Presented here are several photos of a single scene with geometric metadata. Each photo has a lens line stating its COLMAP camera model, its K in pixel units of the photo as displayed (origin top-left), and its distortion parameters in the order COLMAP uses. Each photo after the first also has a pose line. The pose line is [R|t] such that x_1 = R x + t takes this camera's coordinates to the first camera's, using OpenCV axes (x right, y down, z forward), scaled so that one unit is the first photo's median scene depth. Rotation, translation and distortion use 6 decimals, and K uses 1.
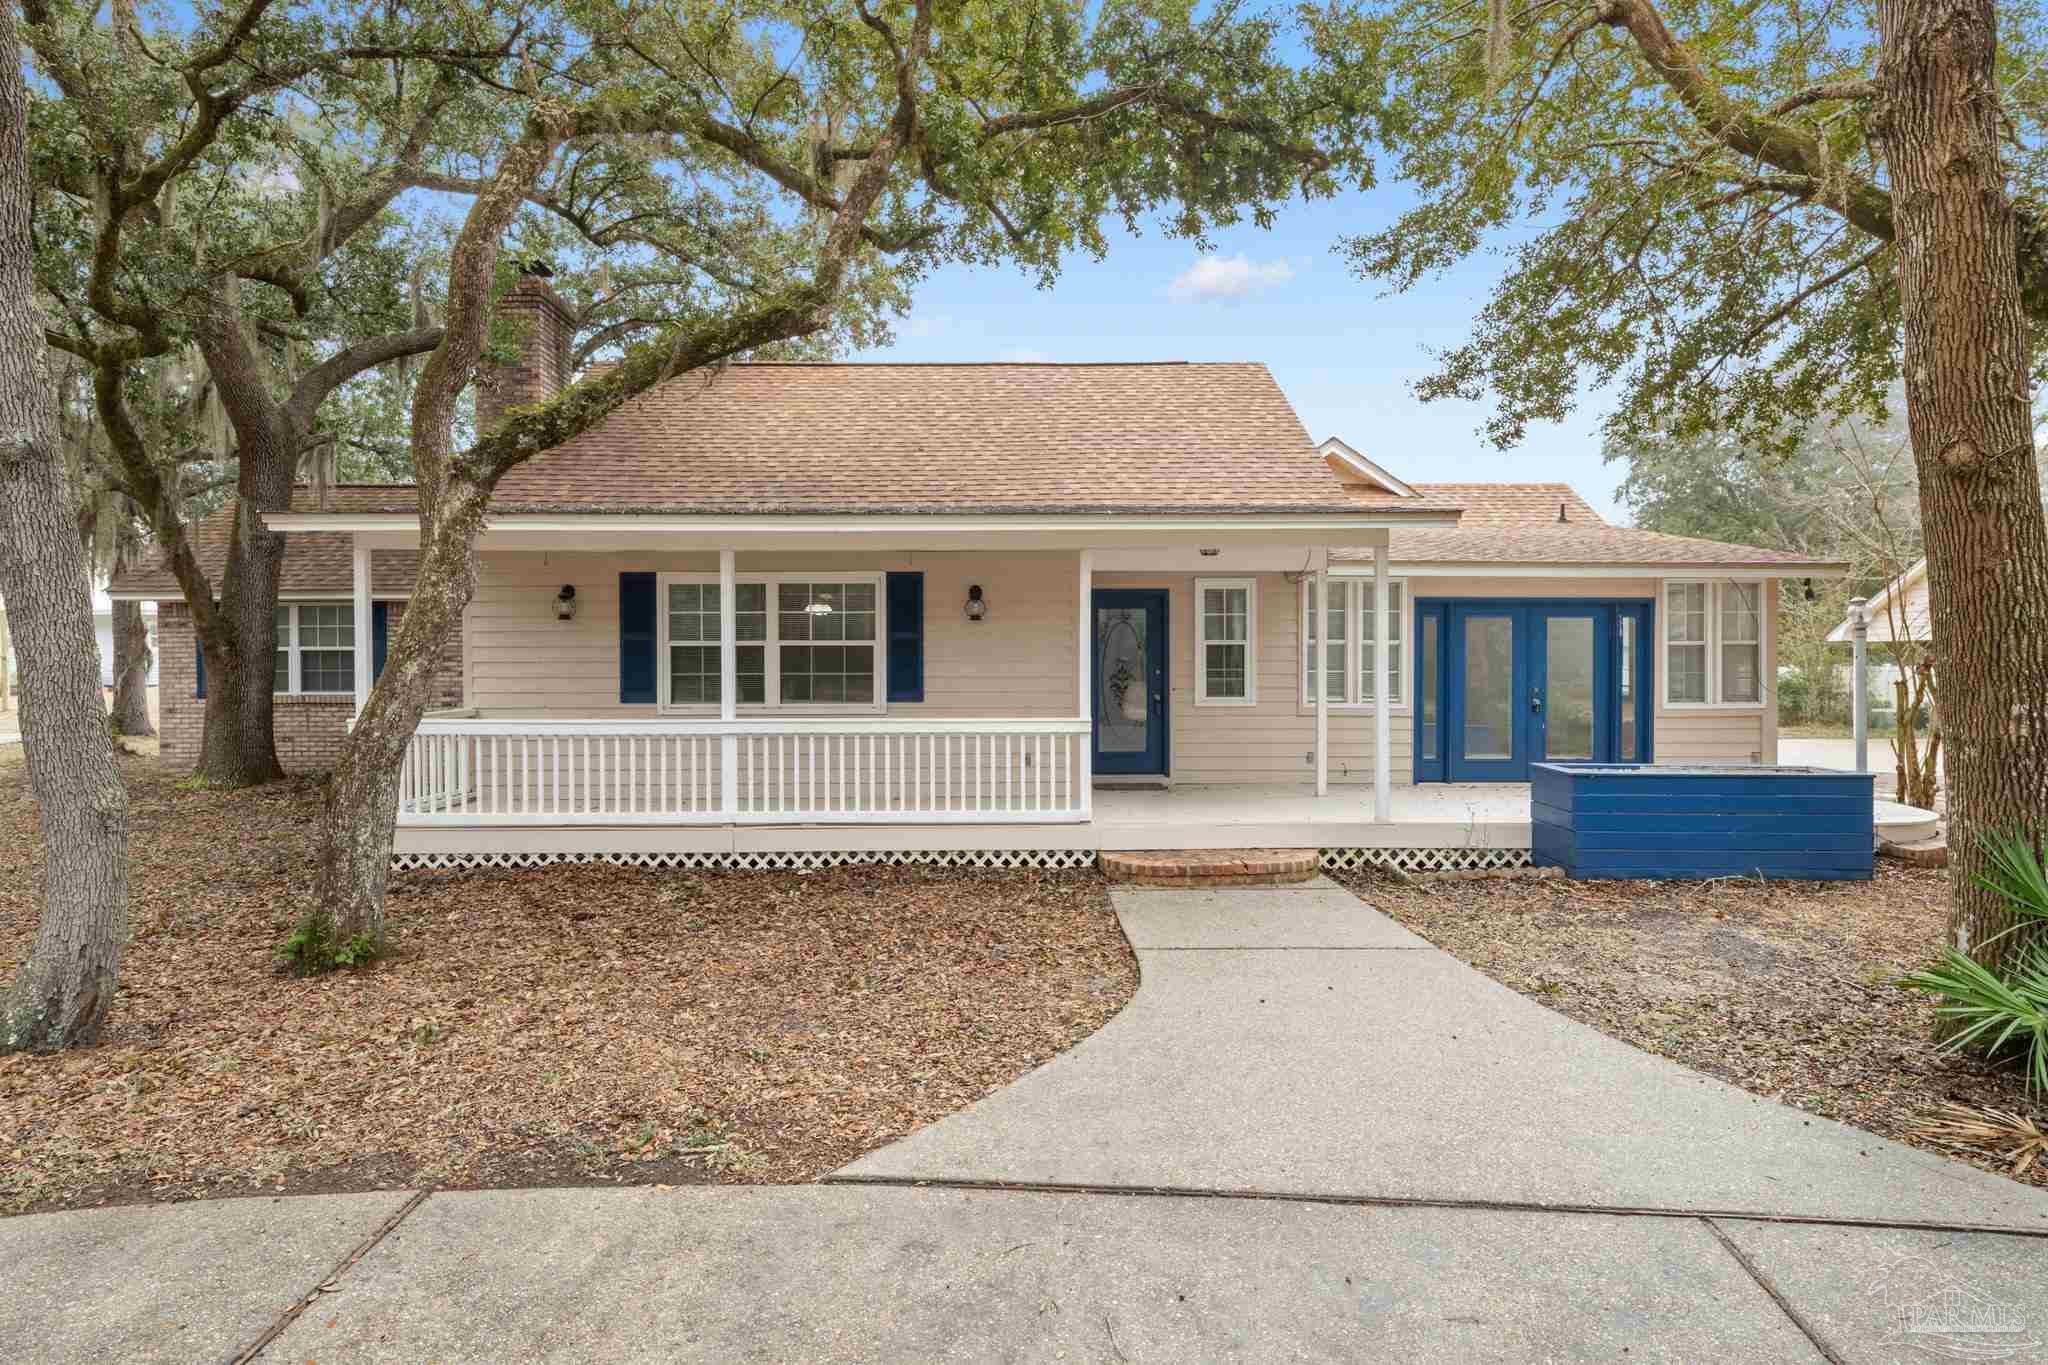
lens RADIAL K [[1106.9, 0, 1041.1], [0, 1106.9, 679.3], [0, 0, 1]] dist [-0.004791, -0.000577]
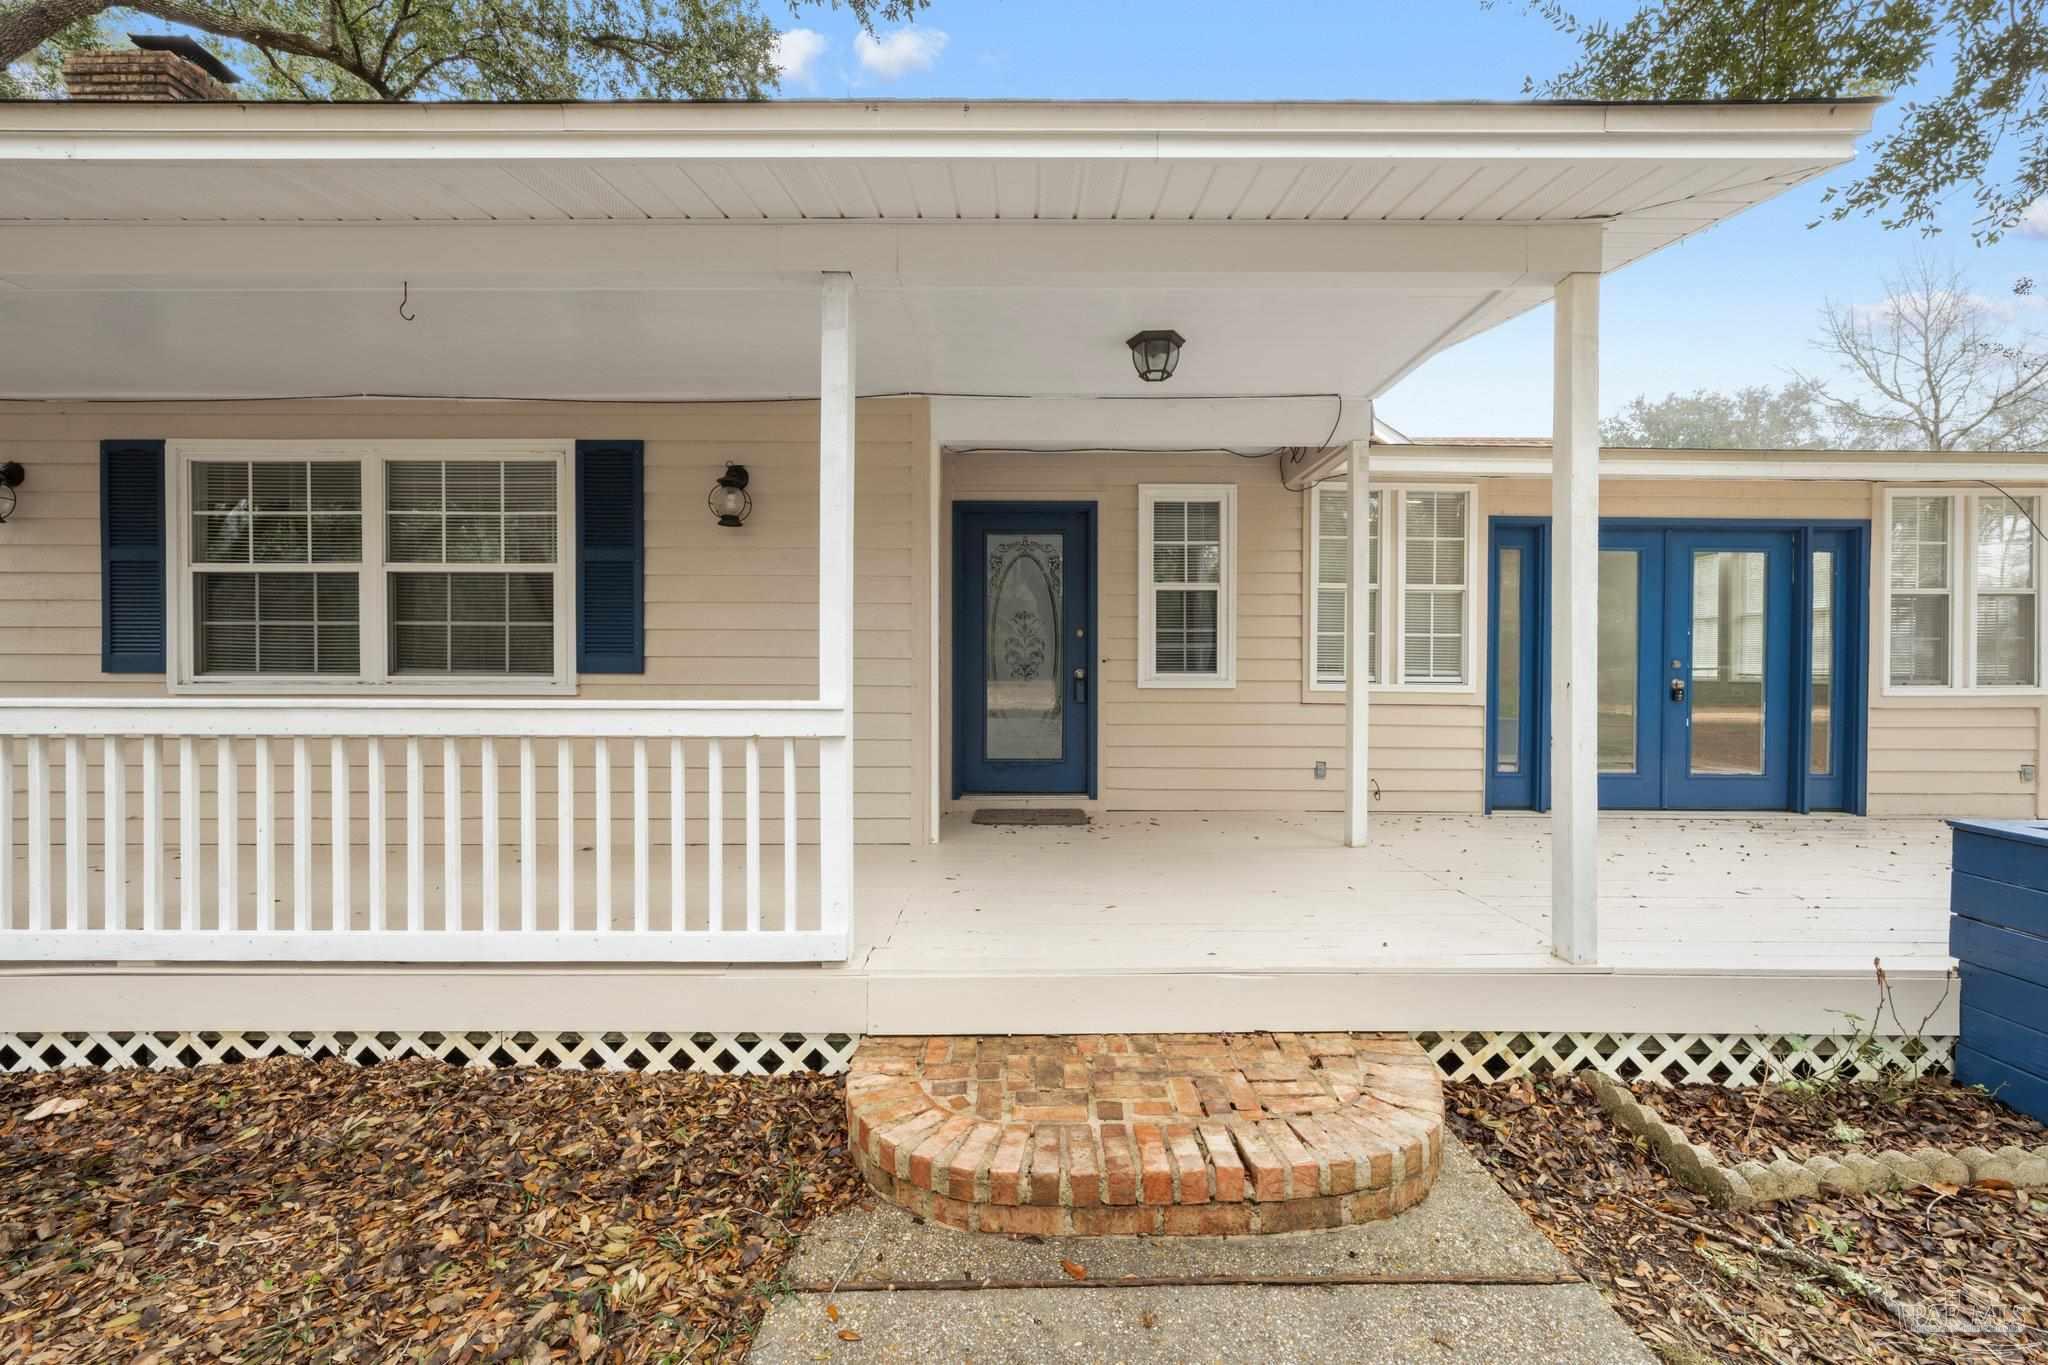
lens RADIAL K [[811.5, 0, 1043.2], [0, 811.5, 683.1], [0, 0, 1]] dist [-0.000008, -0.001004]
pose [[0.999942, 0.004880, -0.009615, 0.099151], [-0.004859, 0.999986, 0.002225, 0.023123], [0.009626, -0.002179, 0.999951, 0.594874]]
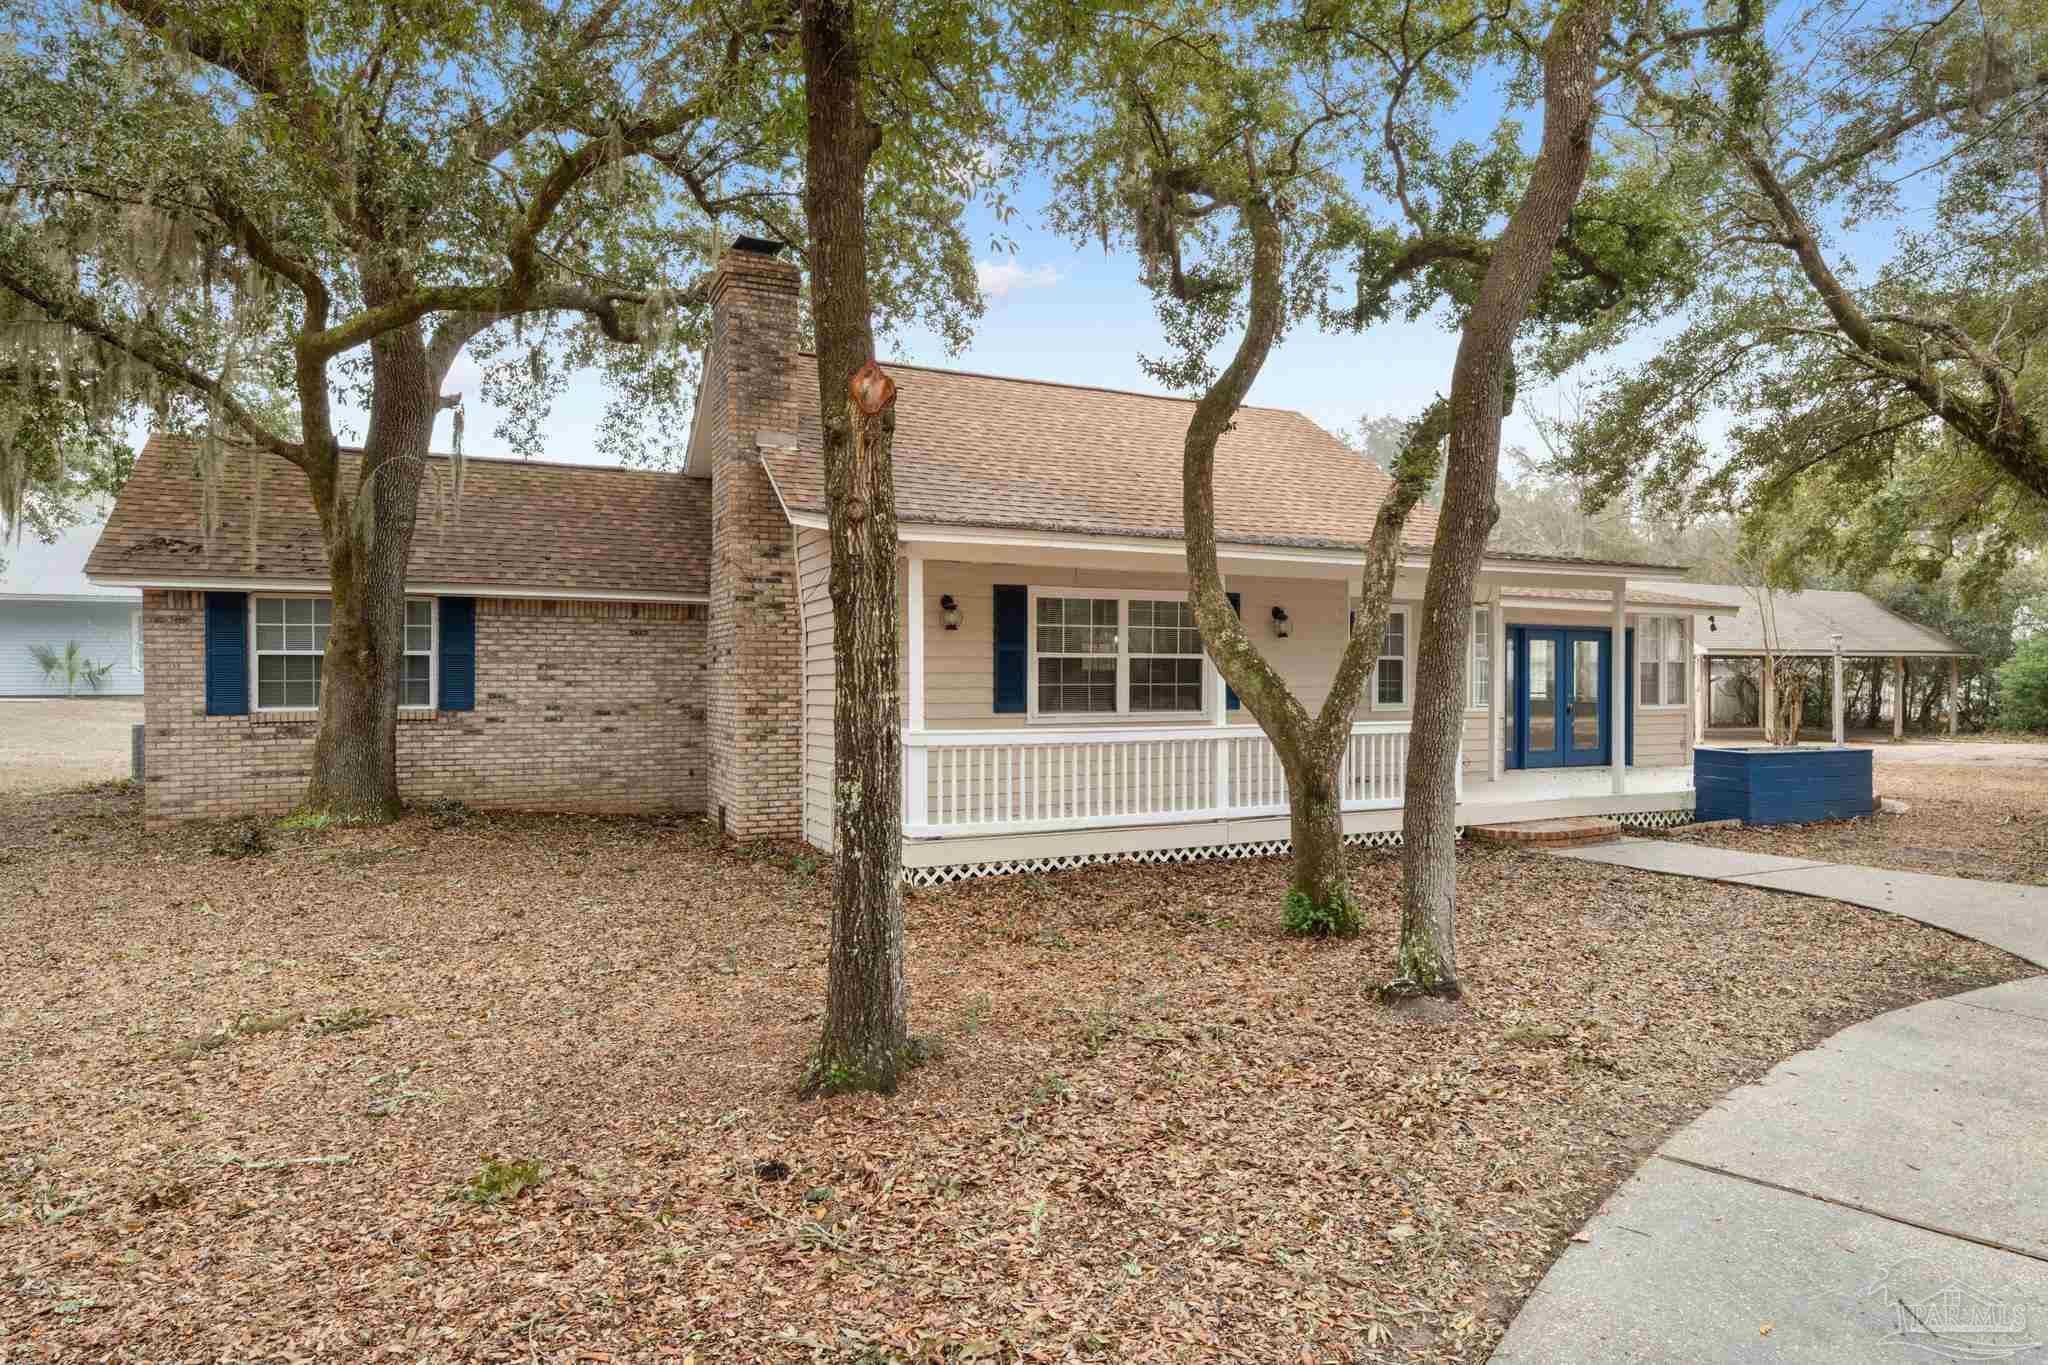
lens RADIAL K [[1240.2, 0, 1028.0], [0, 1240.2, 665.8], [0, 0, 1]] dist [-0.005990, 0.001472]
pose [[0.899781, 0.006094, 0.436299, -0.847906], [0.002560, 0.999812, -0.019244, -0.000032], [-0.436334, 0.018432, 0.899596, -0.034540]]
